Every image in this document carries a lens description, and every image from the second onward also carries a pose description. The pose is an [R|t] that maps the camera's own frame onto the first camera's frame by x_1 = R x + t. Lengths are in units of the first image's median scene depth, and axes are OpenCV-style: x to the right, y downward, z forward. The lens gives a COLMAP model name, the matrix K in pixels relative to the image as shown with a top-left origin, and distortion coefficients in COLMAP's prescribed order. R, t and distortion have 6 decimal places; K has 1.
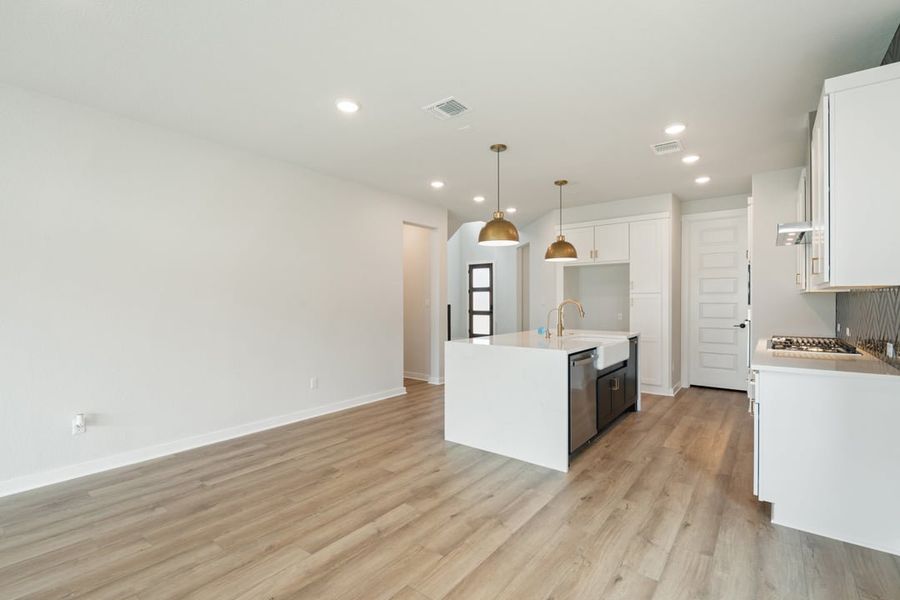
lens RADIAL K [[409.5, 0, 449.9], [0, 409.5, 300.3], [0, 0, 1]] dist [0.000545, -0.004329]
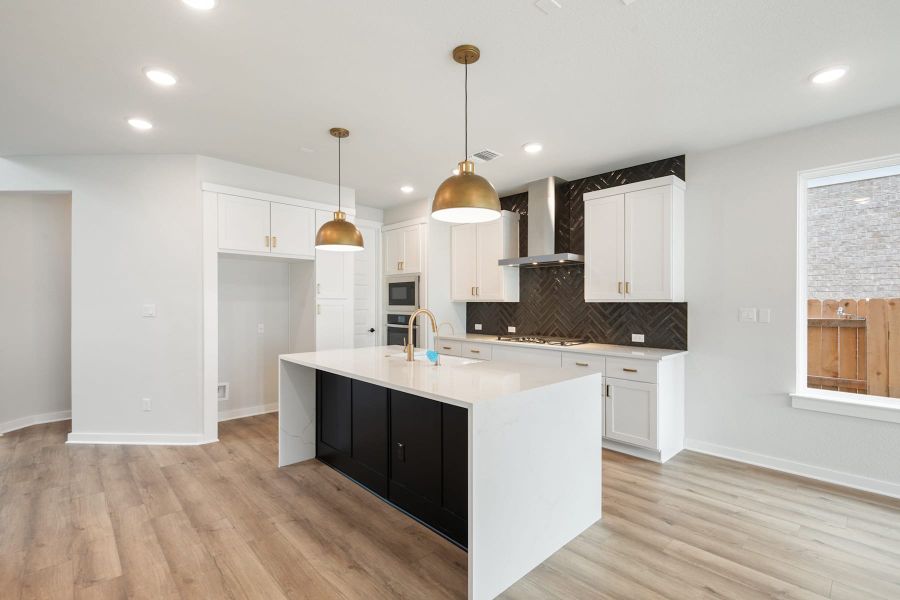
lens RADIAL K [[409.5, 0, 449.3], [0, 409.5, 303.8], [0, 0, 1]] dist [0.000545, -0.004329]
pose [[0.138071, 0.003166, 0.990417, -0.649747], [-0.009881, 0.999950, -0.001819, -0.015957], [-0.990373, -0.009535, 0.138095, 1.309622]]
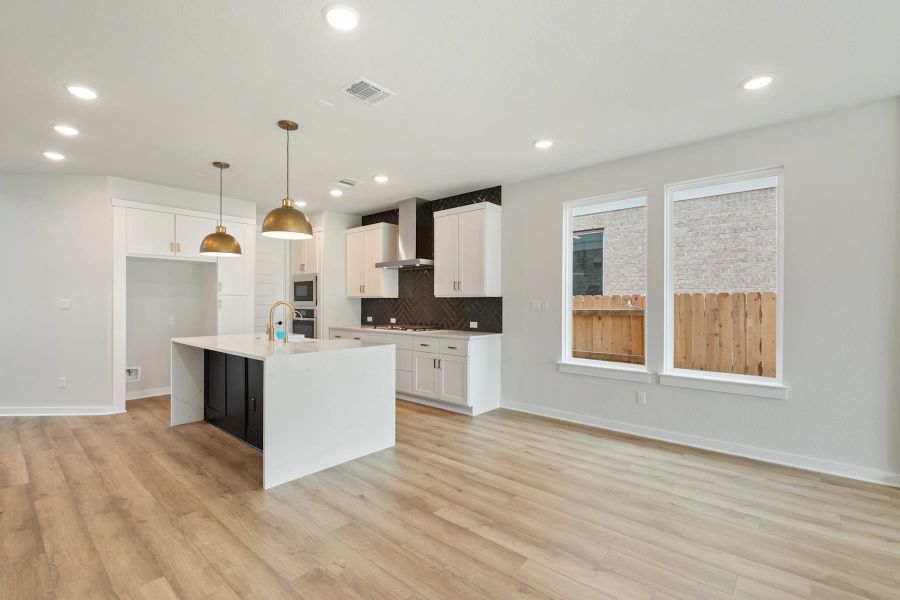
lens RADIAL K [[409.5, 0, 449.5], [0, 409.5, 300.1], [0, 0, 1]] dist [0.000545, -0.004329]
pose [[0.049084, 0.010503, 0.998739, -1.006315], [-0.006860, 0.999925, -0.010179, 0.003348], [-0.998771, -0.006351, 0.049153, 0.856100]]
